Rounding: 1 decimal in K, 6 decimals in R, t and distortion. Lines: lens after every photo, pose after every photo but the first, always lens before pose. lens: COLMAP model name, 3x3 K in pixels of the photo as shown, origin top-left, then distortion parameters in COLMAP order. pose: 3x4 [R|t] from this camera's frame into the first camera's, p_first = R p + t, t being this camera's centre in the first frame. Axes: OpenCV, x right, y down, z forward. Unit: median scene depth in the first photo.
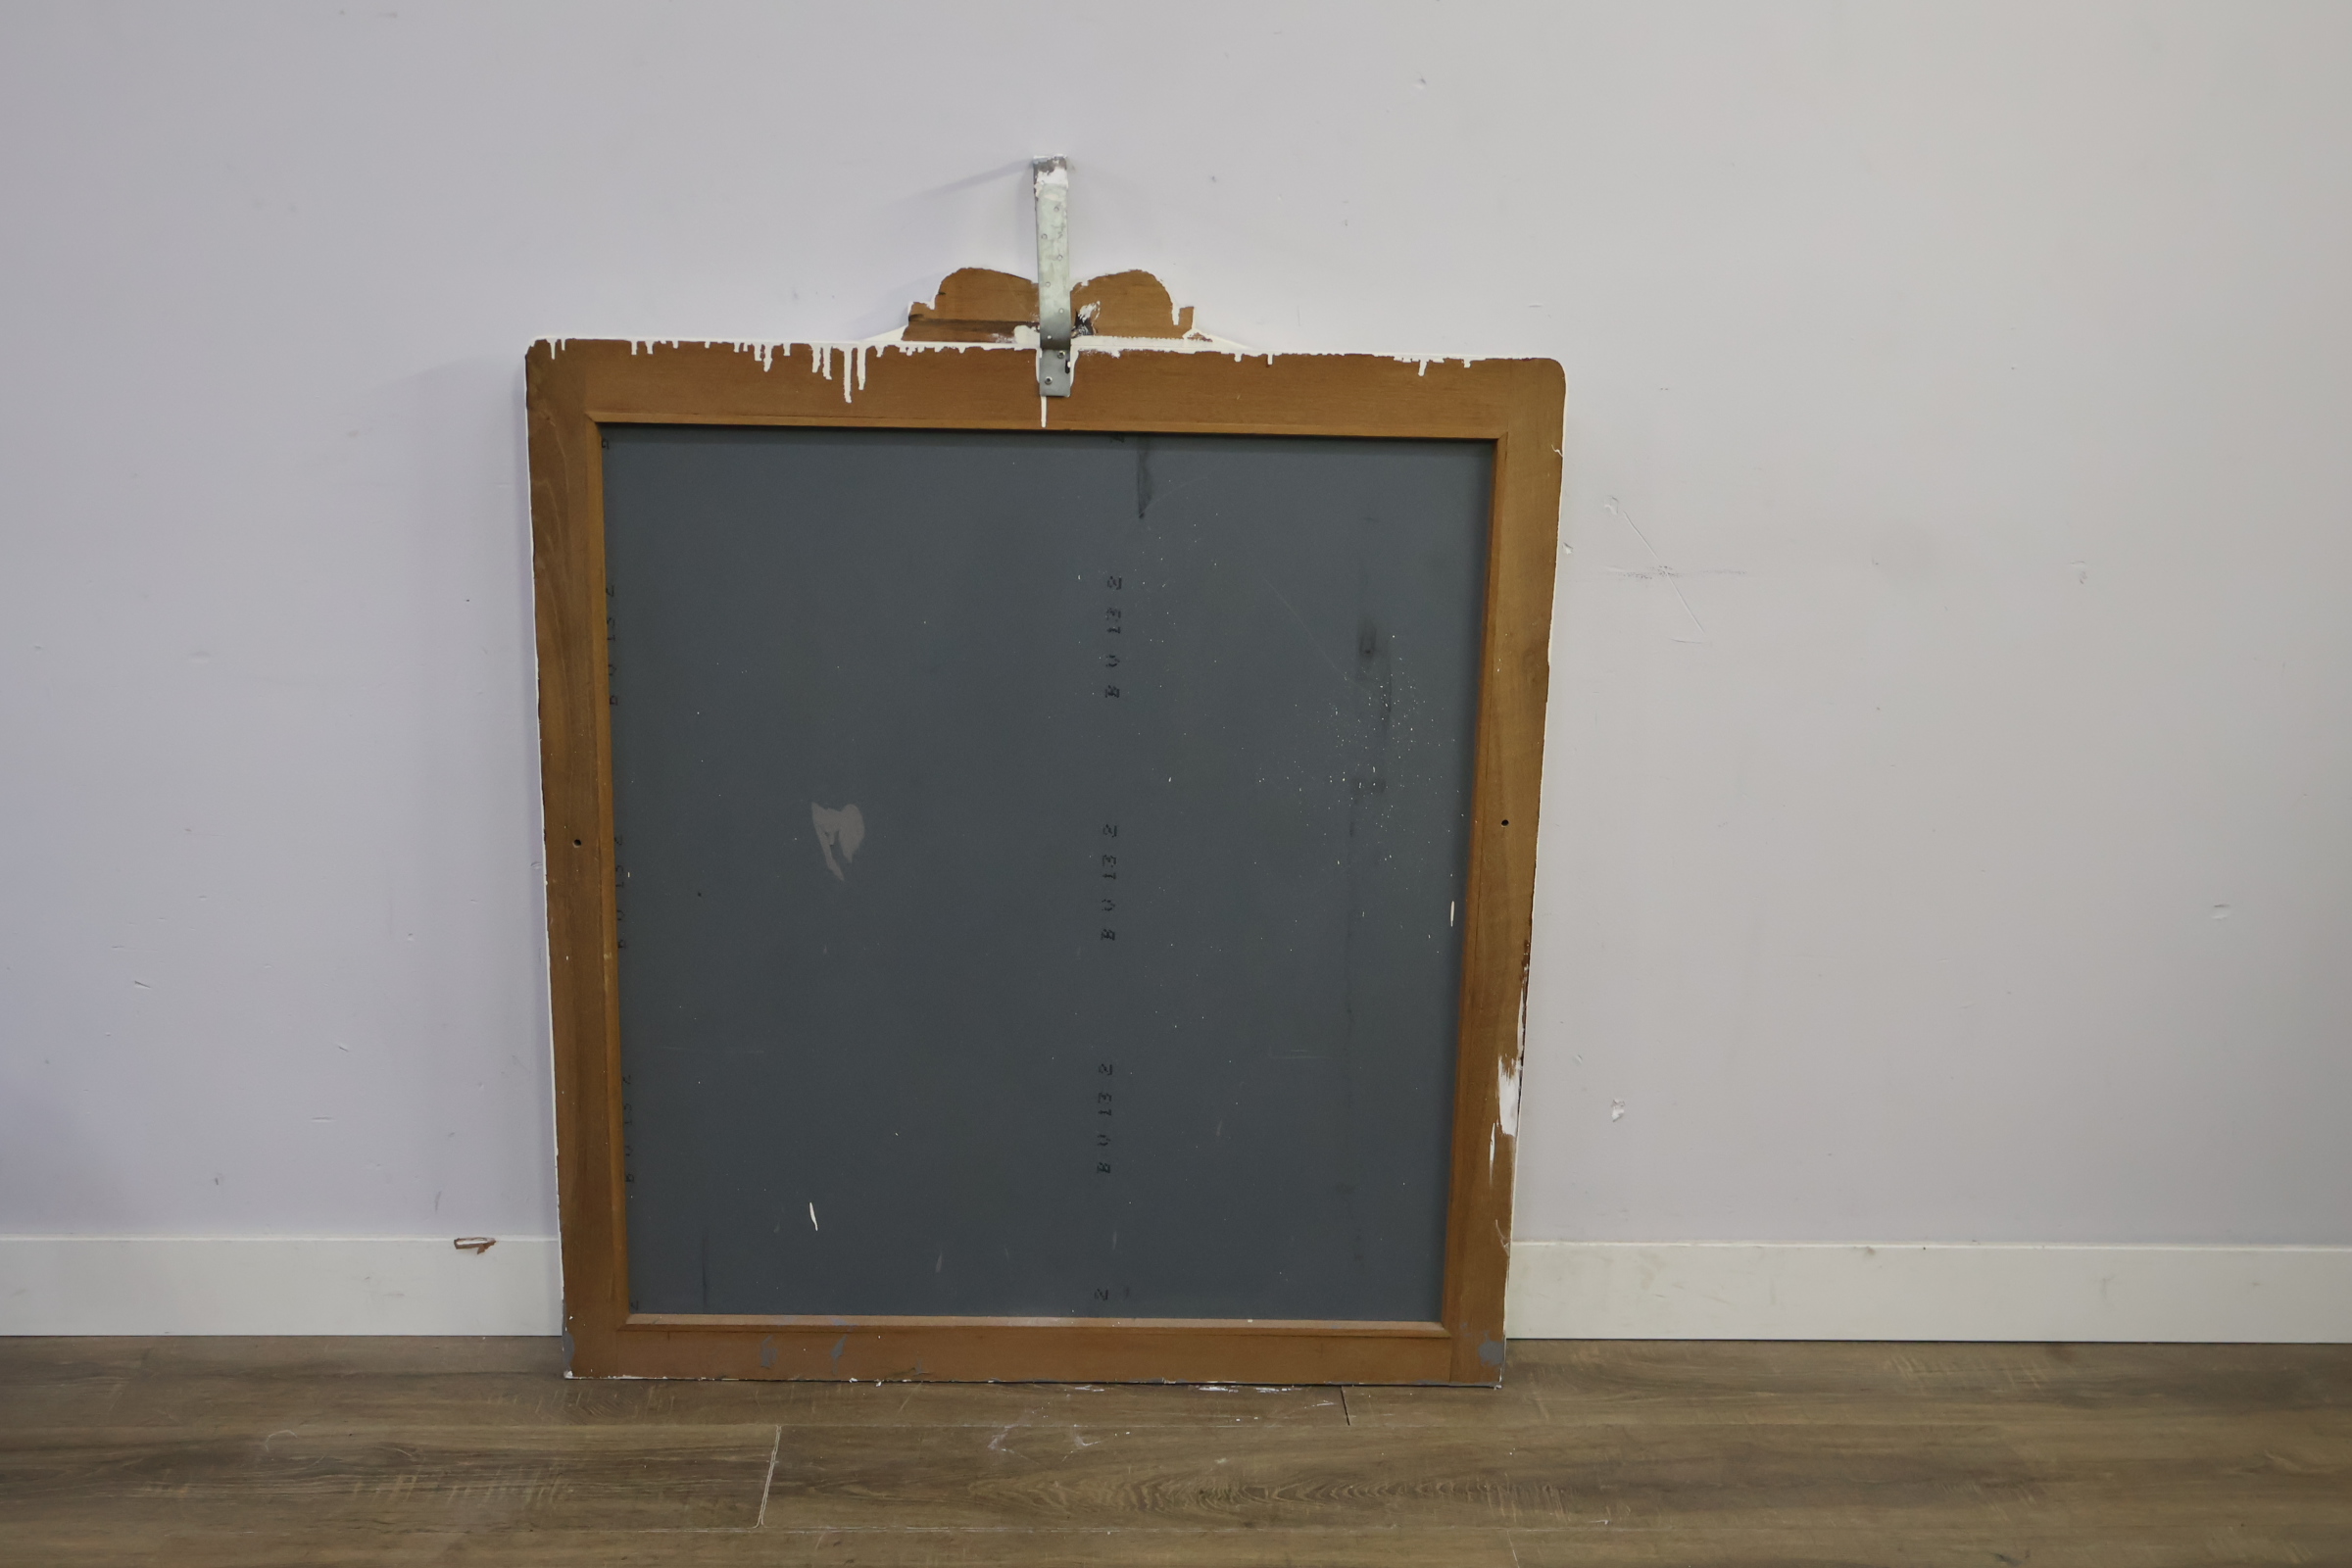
lens RADIAL K [[2521.4, 0, 1170.1], [0, 2521.4, 786.4], [0, 0, 1]] dist [-0.004481, 0.000000]
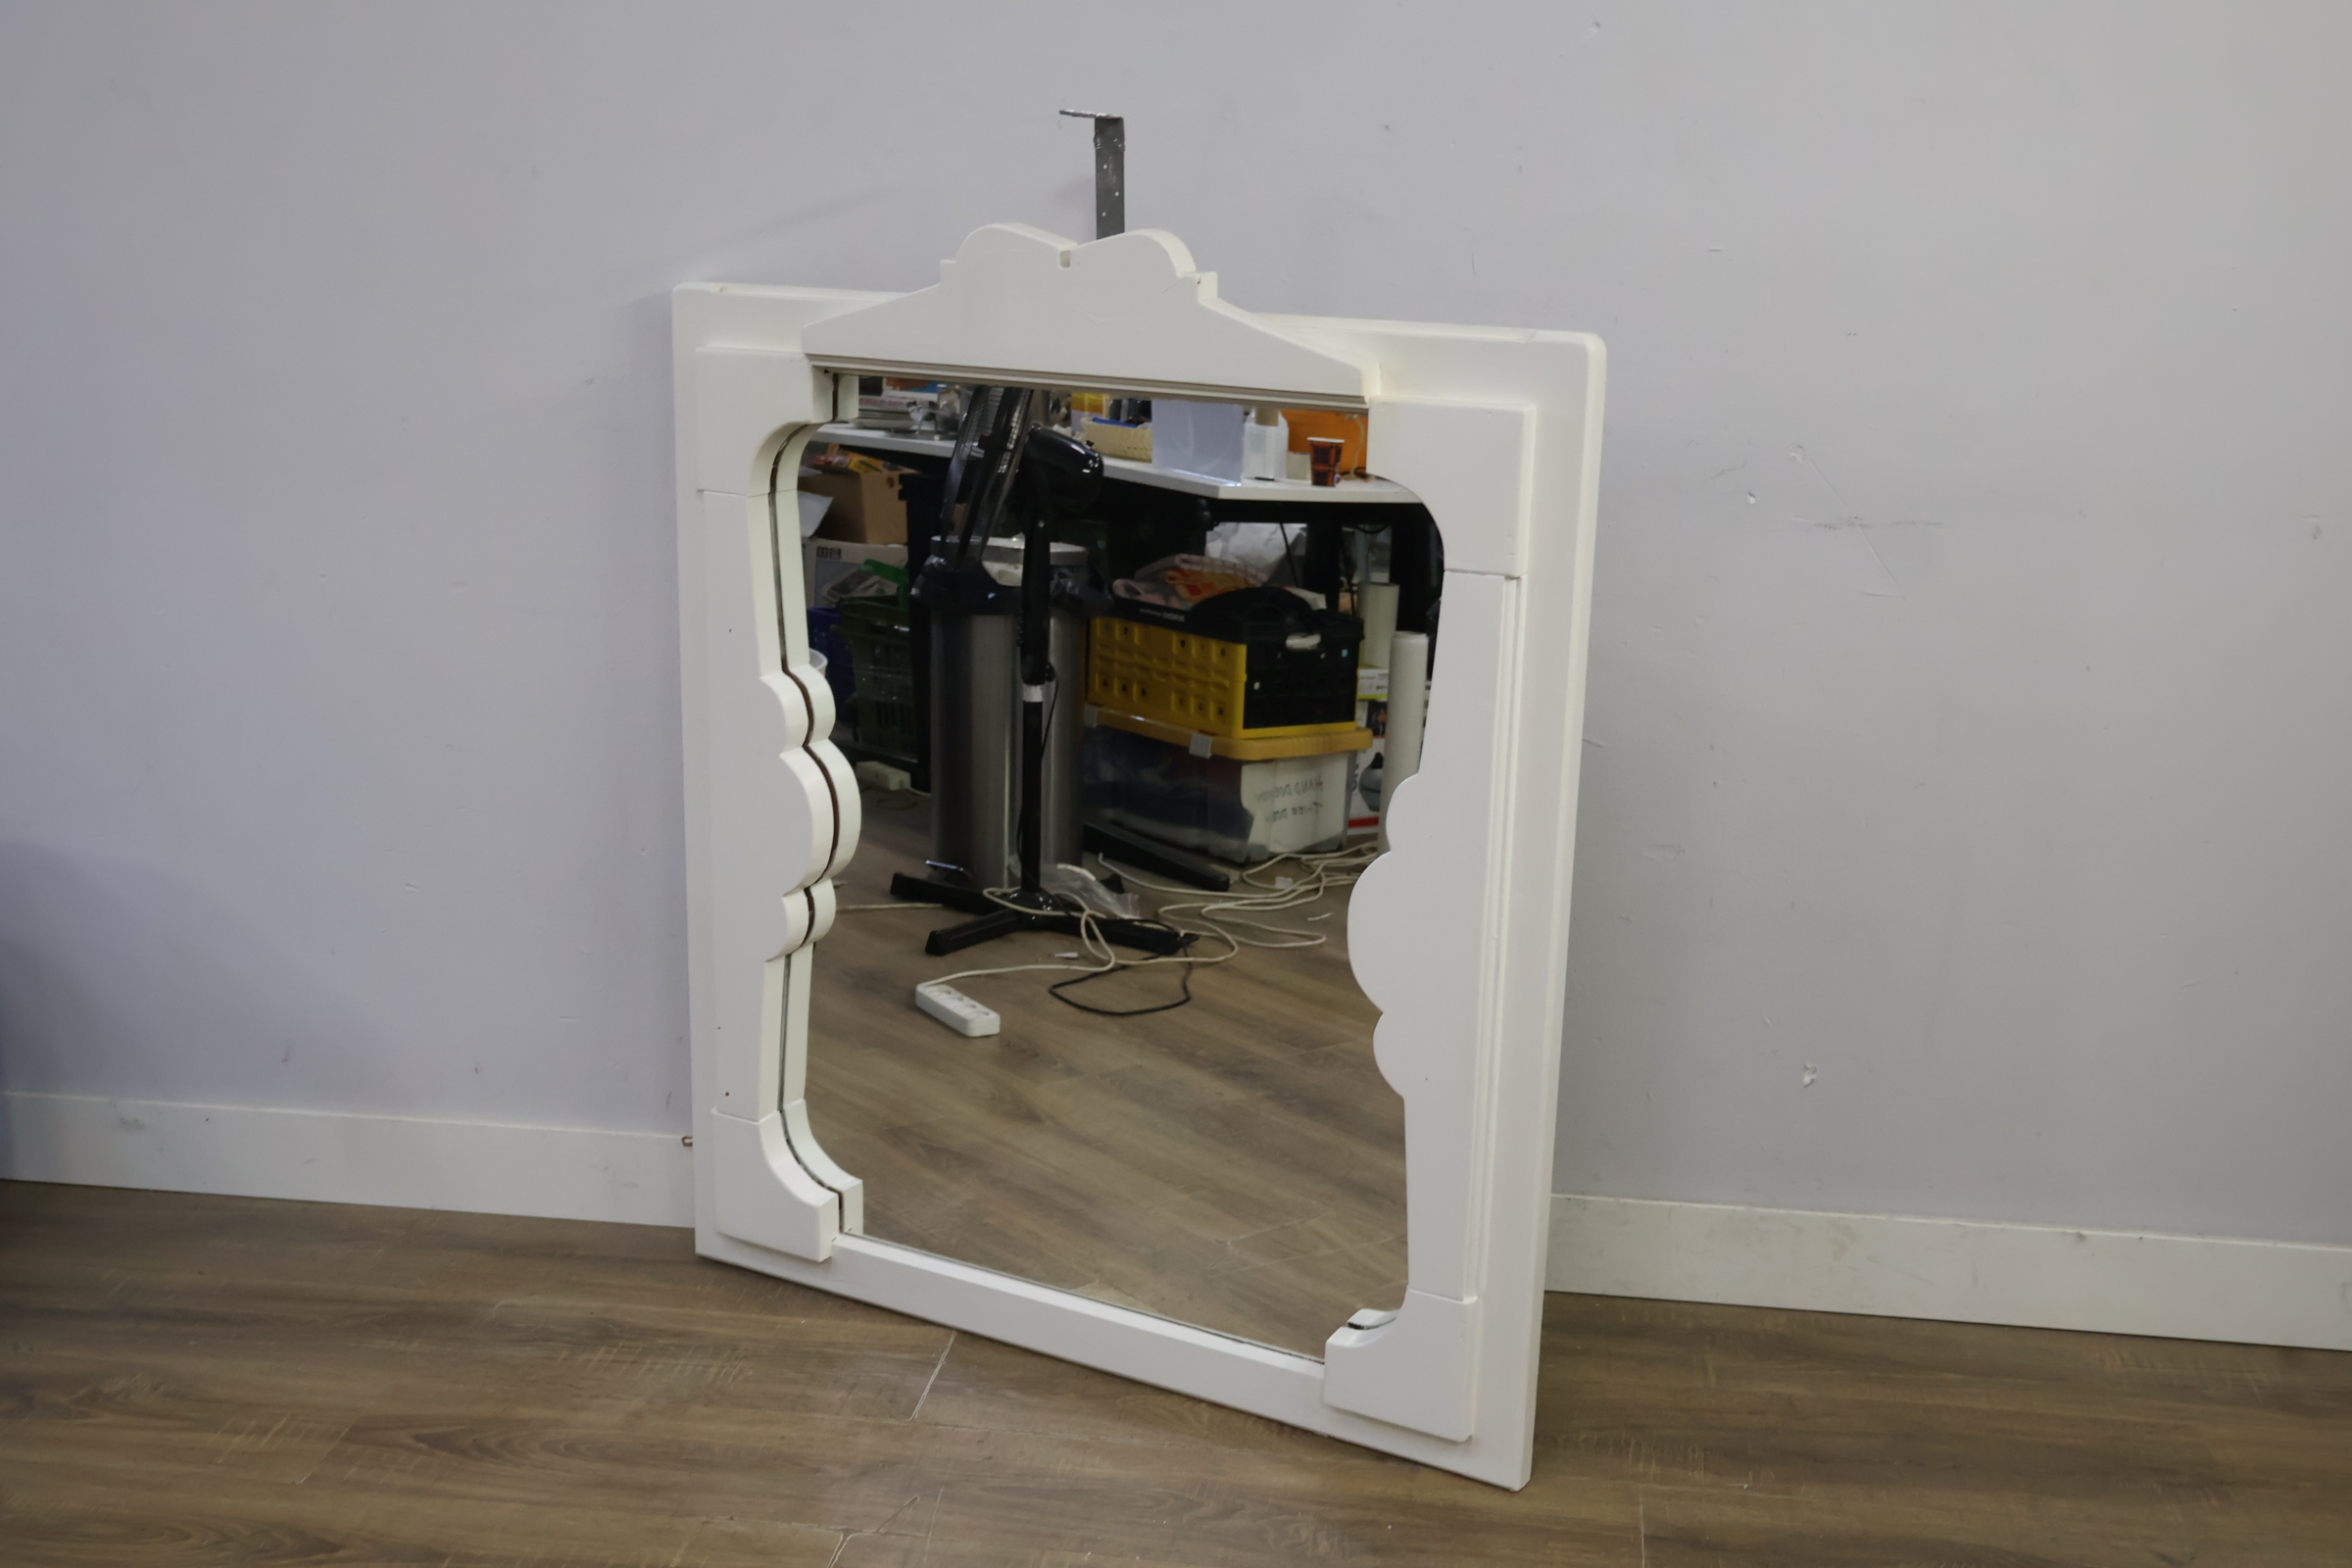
lens RADIAL K [[2521.4, 0, 1167.7], [0, 2521.4, 779.5], [0, 0, 1]] dist [-0.004481, 0.000000]
pose [[0.979160, 0.029814, -0.200888, 0.136434], [-0.028987, 0.999555, 0.007059, 0.015202], [0.201009, -0.001088, 0.979589, -0.008161]]
